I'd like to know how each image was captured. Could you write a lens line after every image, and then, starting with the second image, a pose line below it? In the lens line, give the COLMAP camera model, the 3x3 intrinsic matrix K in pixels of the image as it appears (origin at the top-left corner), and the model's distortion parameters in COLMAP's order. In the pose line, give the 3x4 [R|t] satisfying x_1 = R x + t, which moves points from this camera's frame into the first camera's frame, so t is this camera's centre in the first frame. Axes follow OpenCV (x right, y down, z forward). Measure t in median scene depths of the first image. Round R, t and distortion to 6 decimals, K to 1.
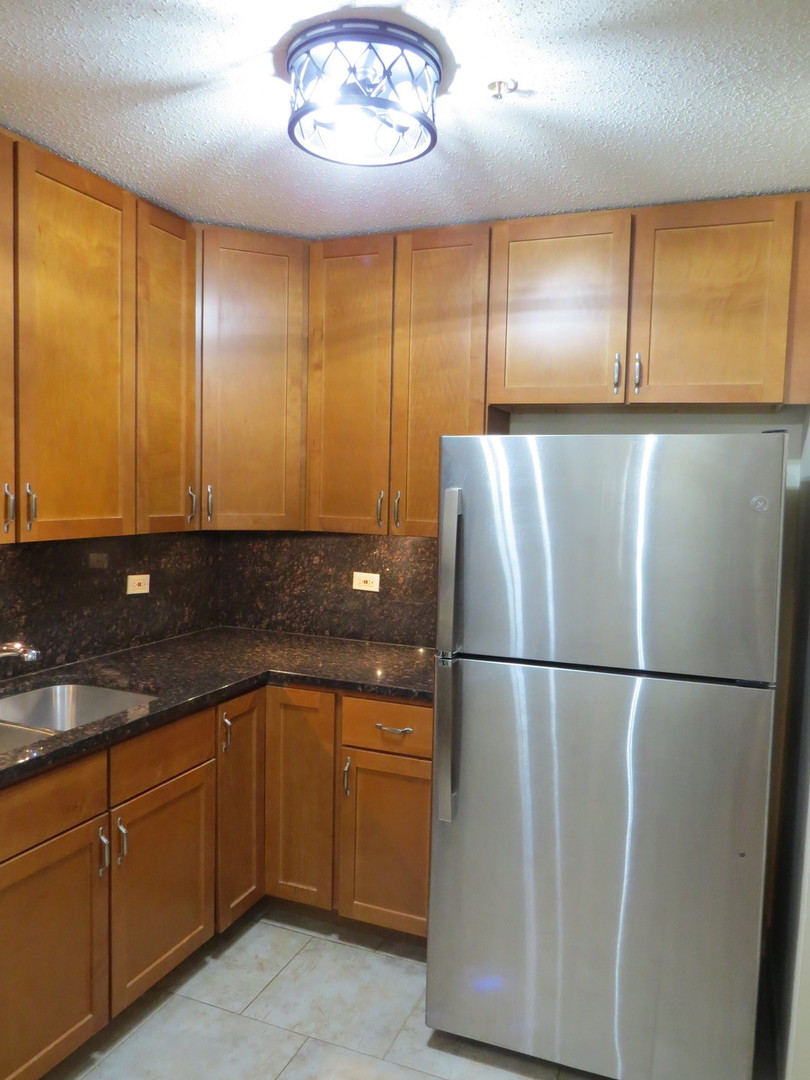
lens RADIAL K [[808.8, 0, 405.0], [0, 808.8, 540.0], [0, 0, 1]] dist [-0.002291, 0.001107]
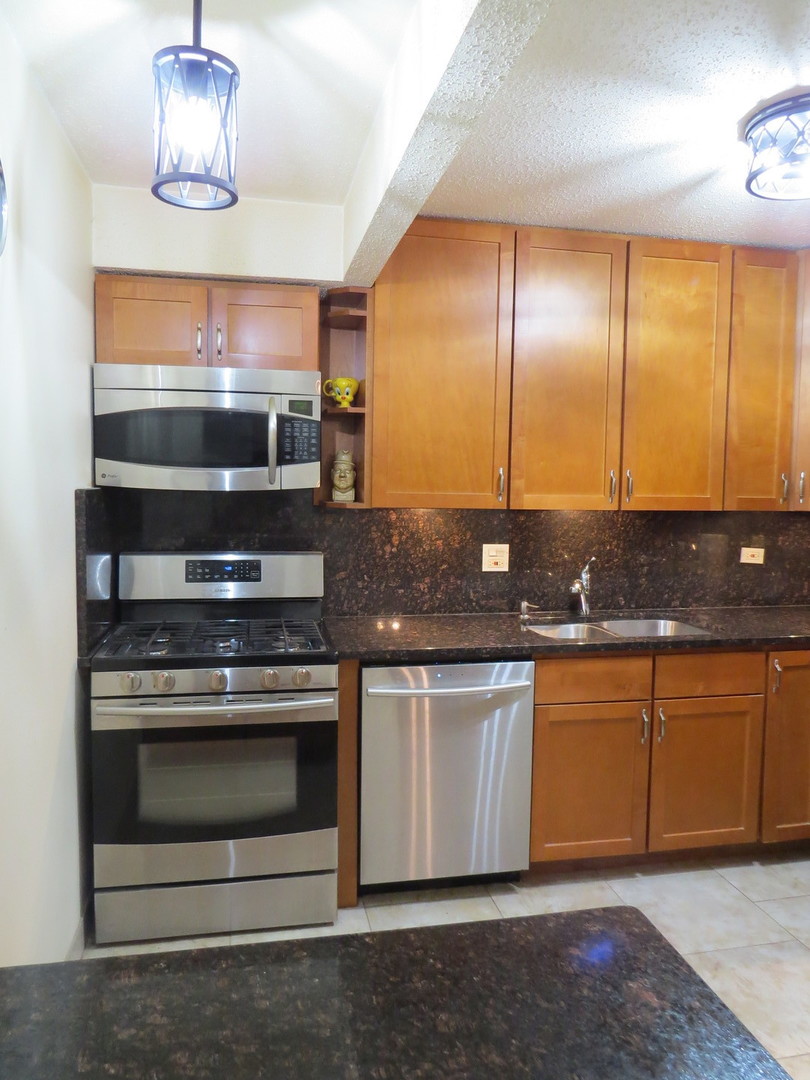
lens RADIAL K [[785.0, 0, 404.7], [0, 785.0, 534.1], [0, 0, 1]] dist [-0.004031, -0.006840]
pose [[0.554198, 0.043200, -0.831263, 0.420306], [-0.055748, 0.998336, 0.014715, 0.040022], [0.830516, 0.038187, 0.555685, -0.105345]]
